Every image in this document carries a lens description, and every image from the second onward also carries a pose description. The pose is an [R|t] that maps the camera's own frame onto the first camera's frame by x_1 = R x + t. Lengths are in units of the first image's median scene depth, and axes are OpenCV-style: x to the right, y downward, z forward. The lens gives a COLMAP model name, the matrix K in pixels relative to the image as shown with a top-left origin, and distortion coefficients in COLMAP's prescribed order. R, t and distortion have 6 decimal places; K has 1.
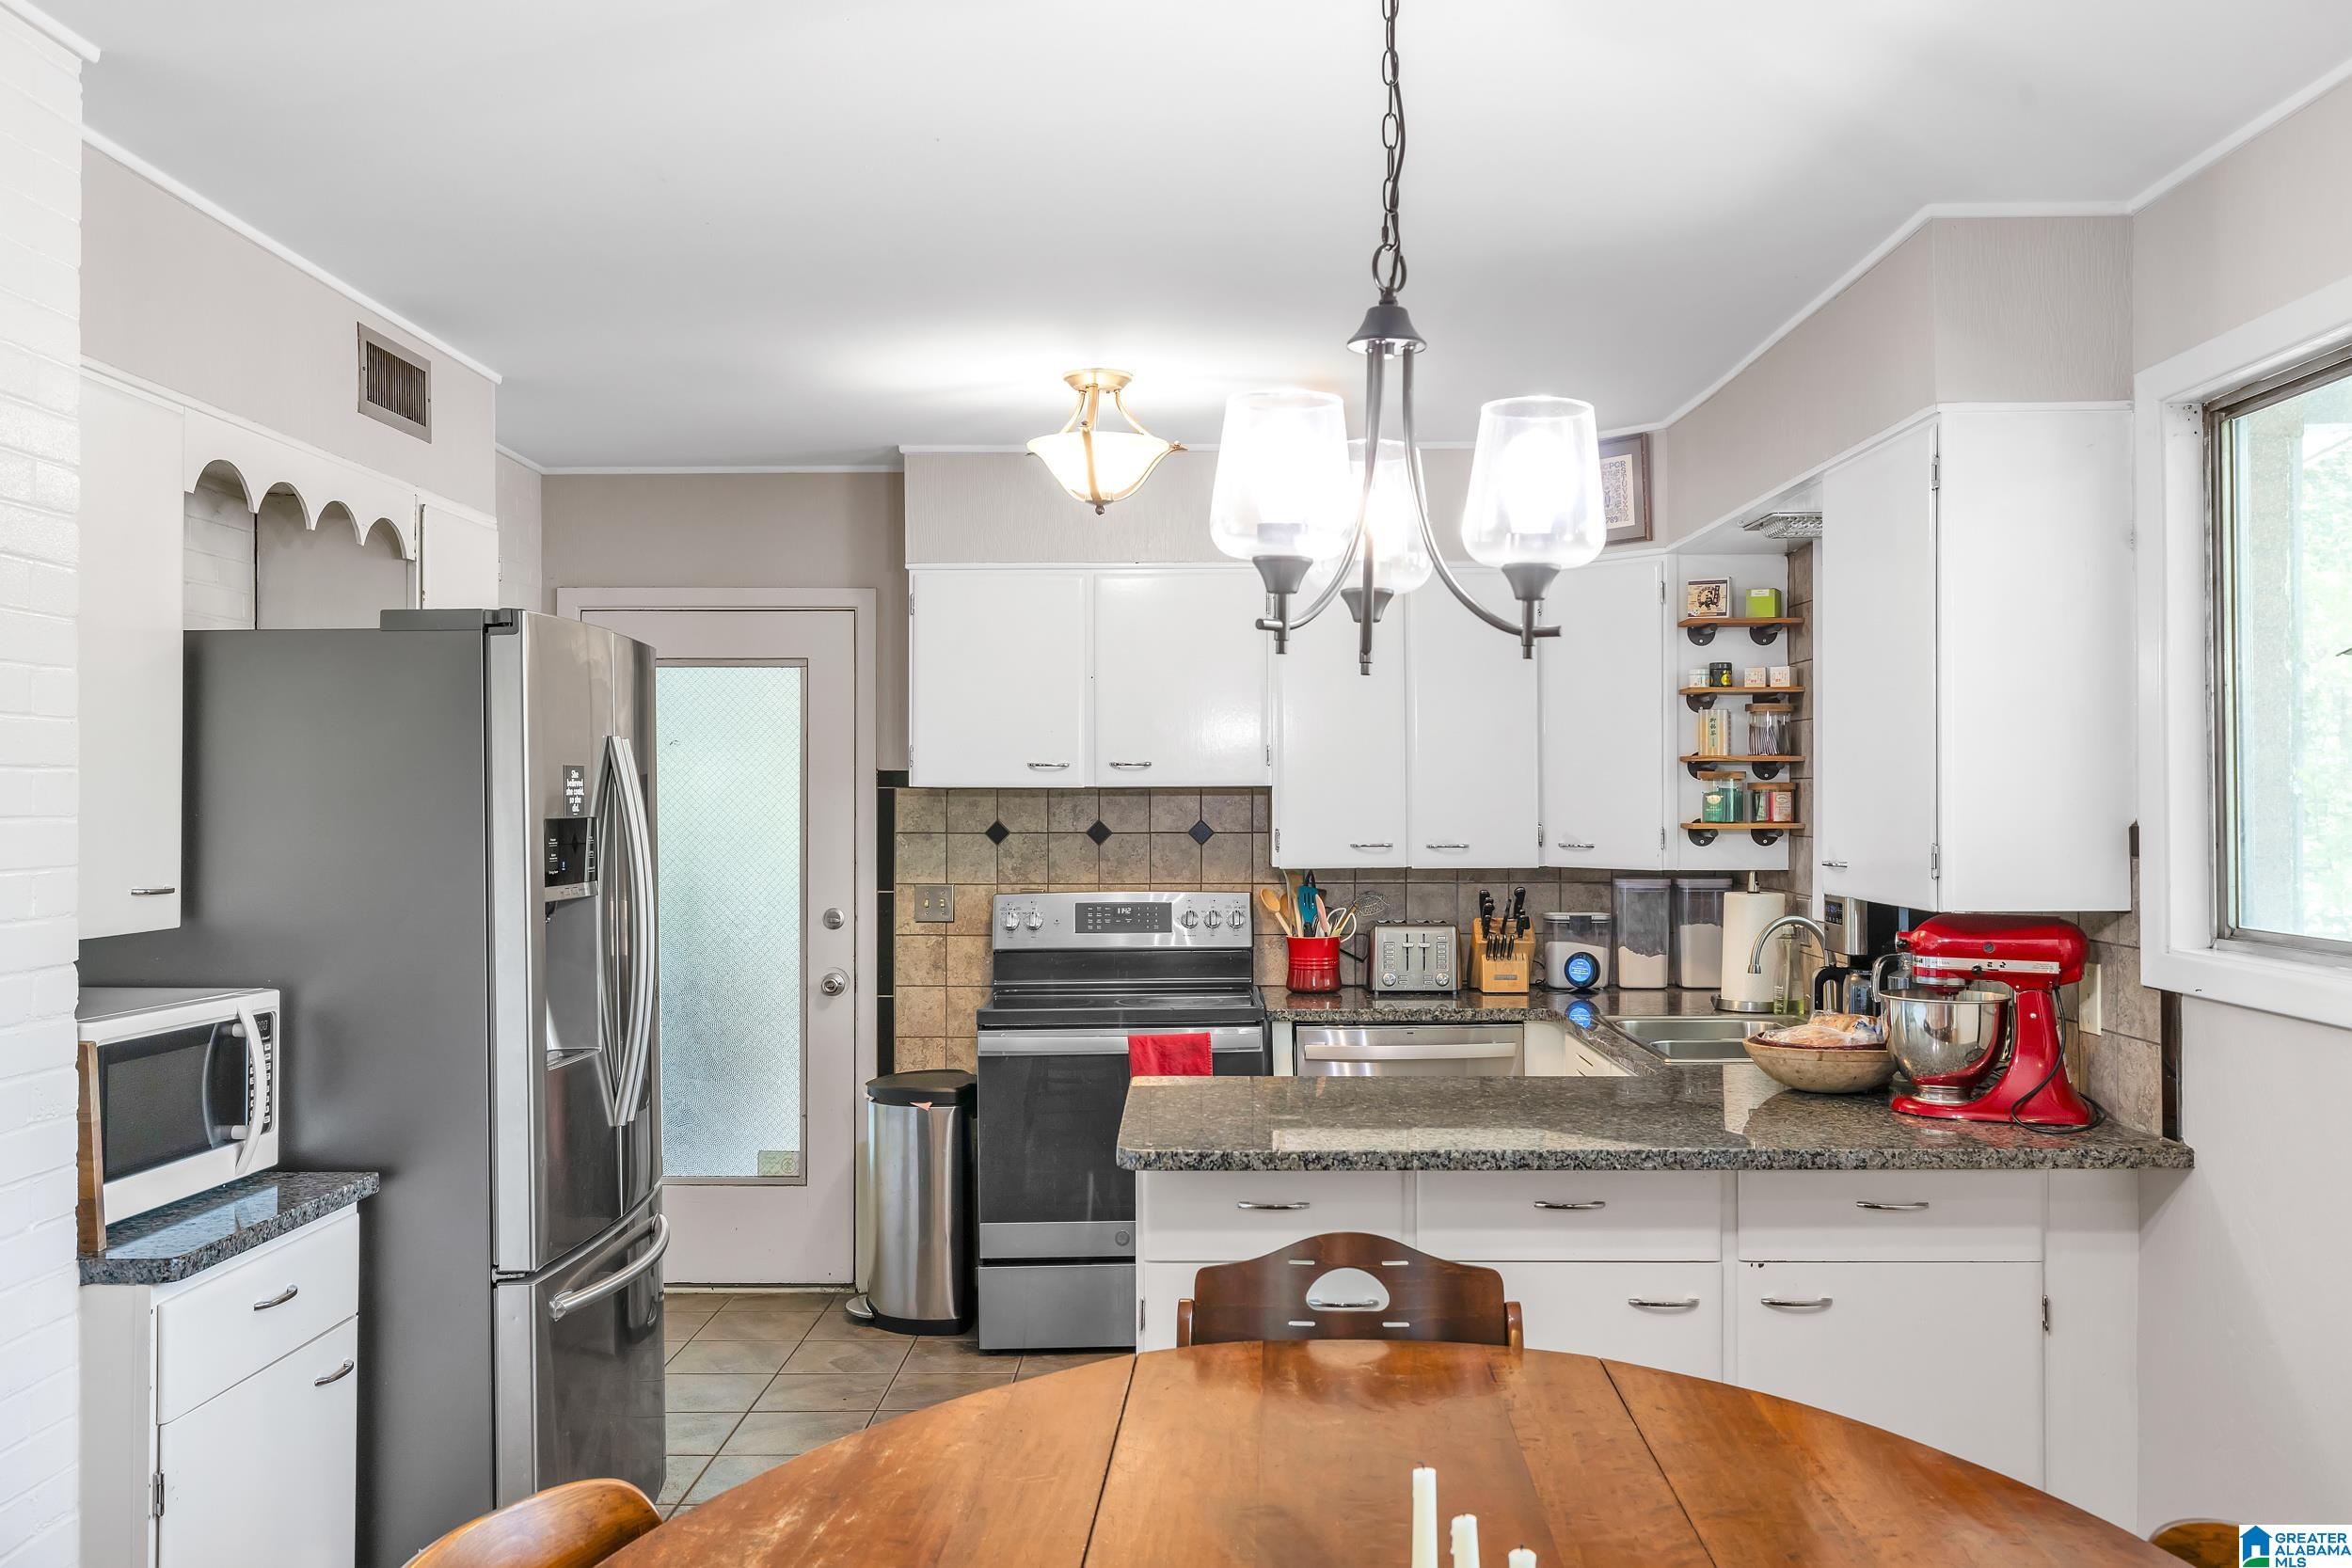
lens RADIAL K [[2012.4, 0, 1176.0], [0, 2012.4, 784.0], [0, 0, 1]] dist [-0.001777, -0.000086]
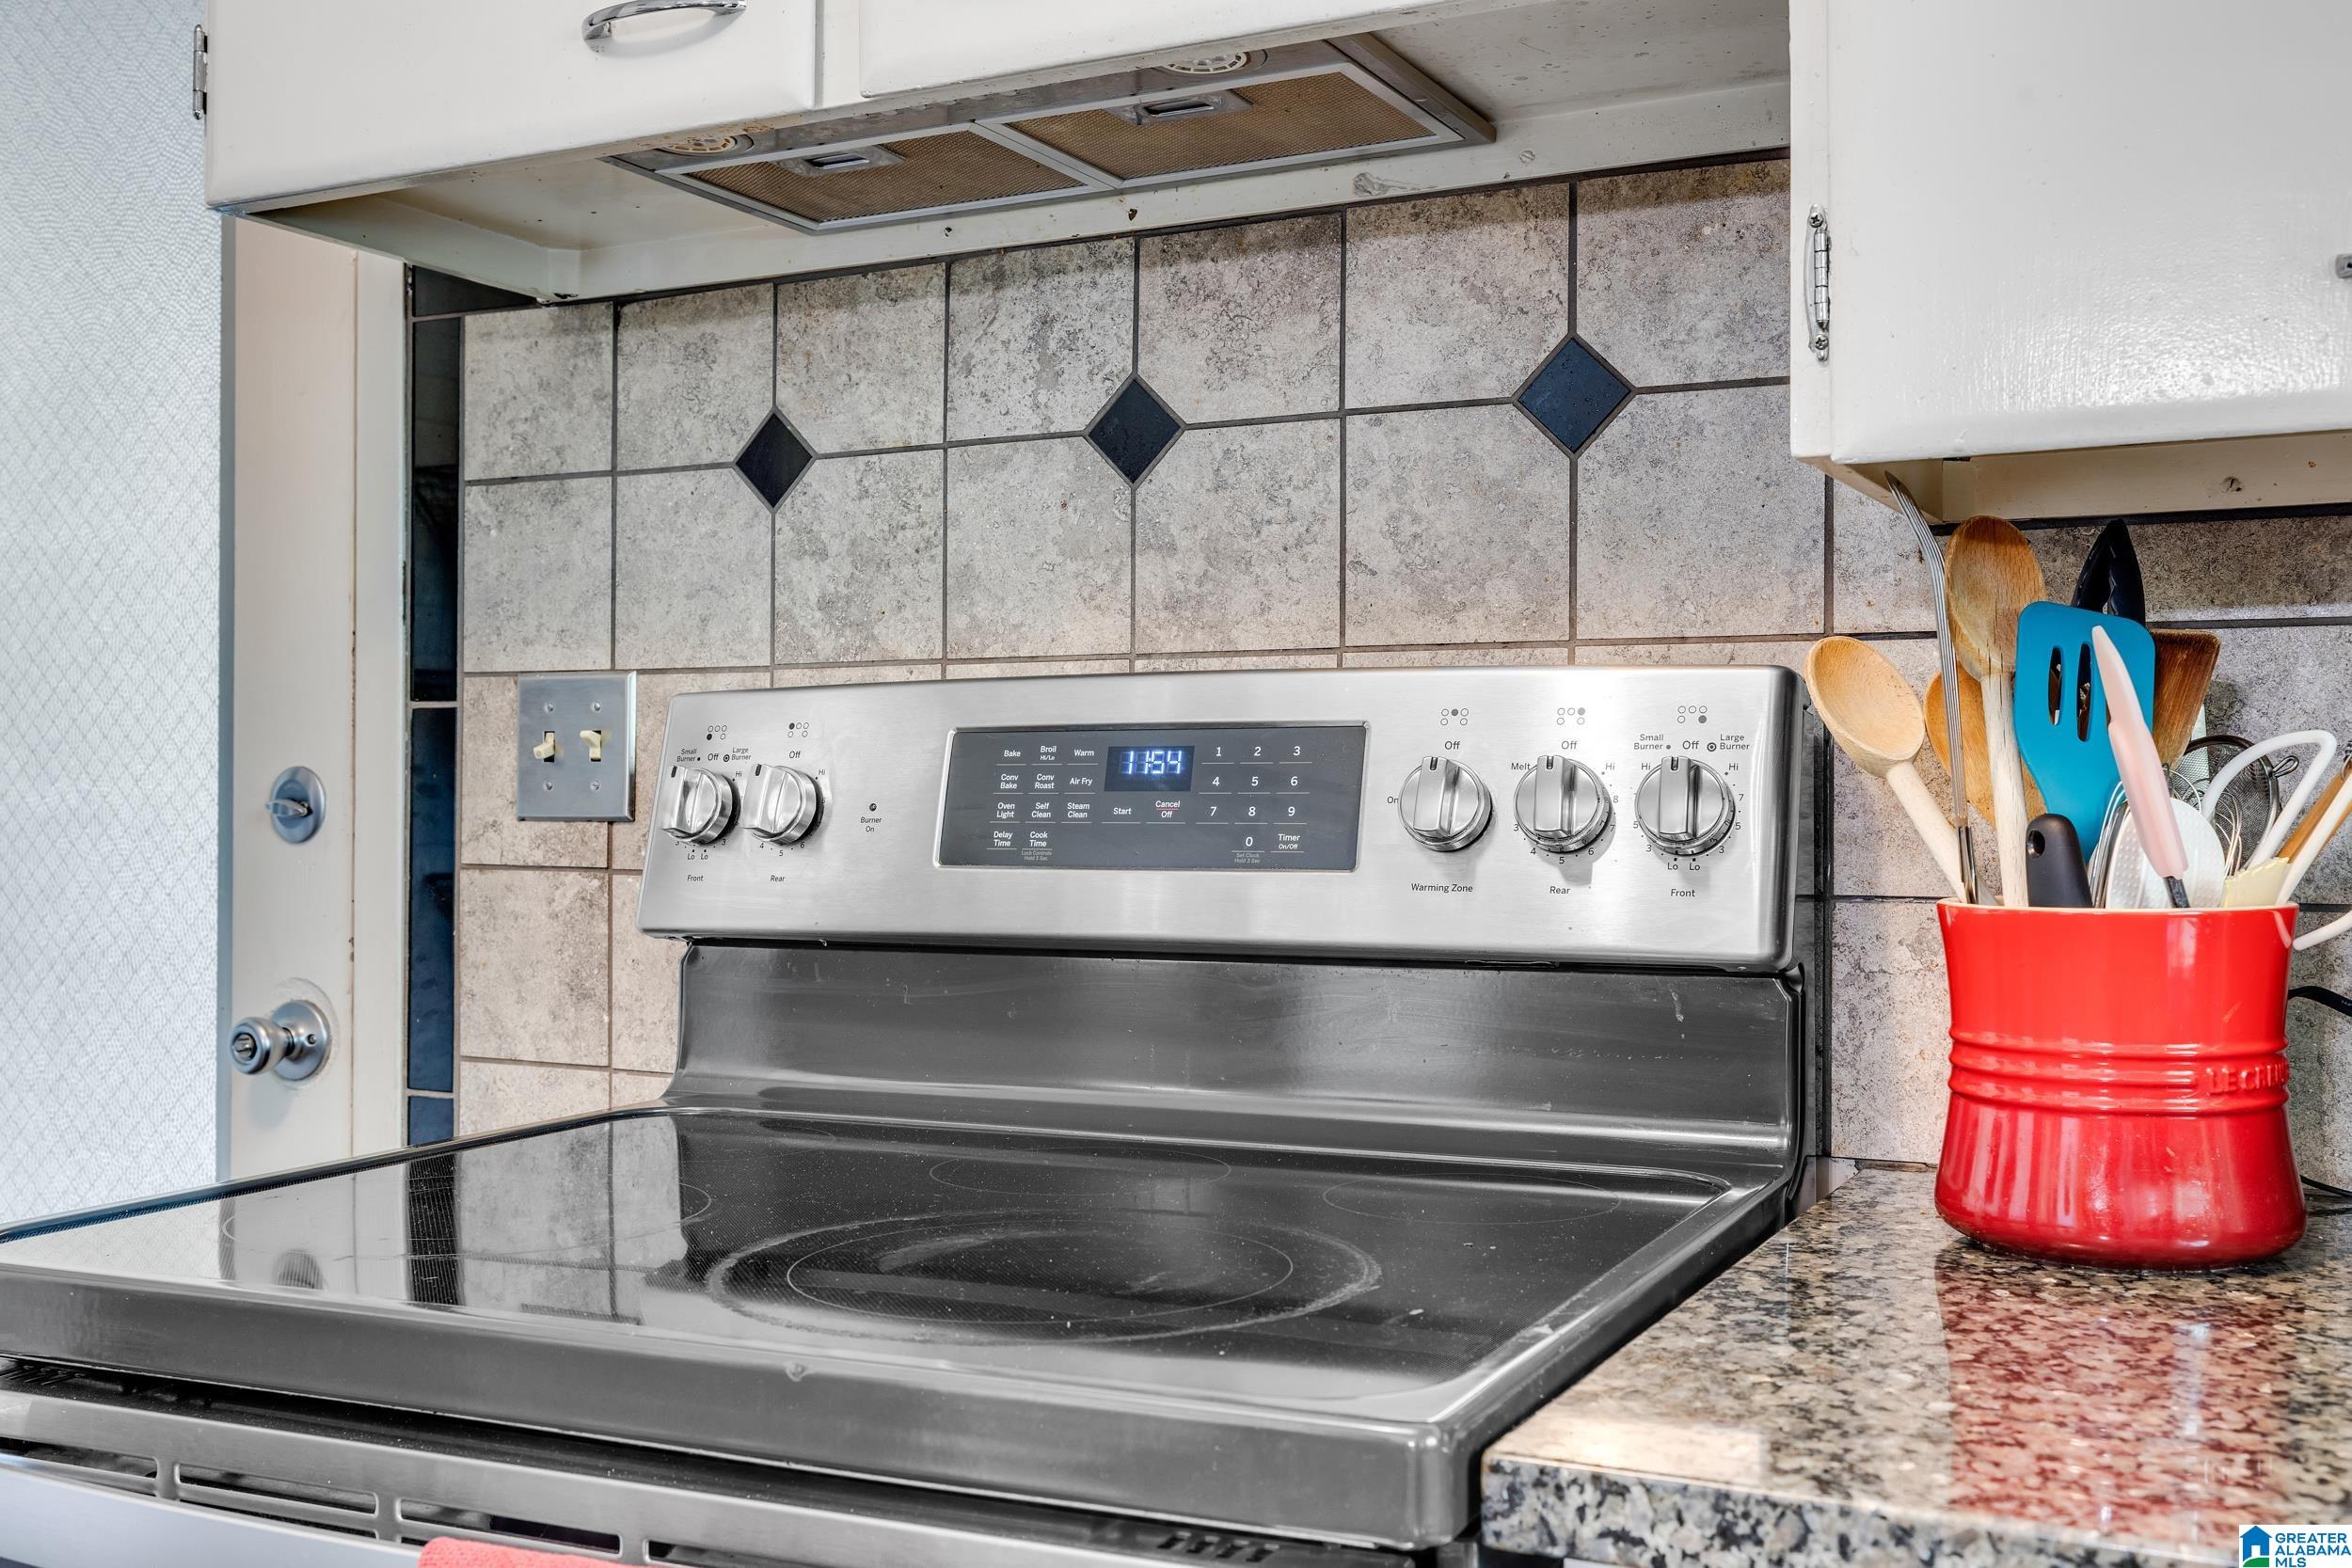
lens RADIAL K [[2317.4, 0, 1176.0], [0, 2317.4, 784.0], [0, 0, 1]] dist [-0.007995, -0.004328]
pose [[0.907150, 0.002565, -0.420800, 0.075580], [0.002017, 0.999943, 0.010442, 0.061303], [0.420803, -0.010321, 0.907093, 0.765942]]
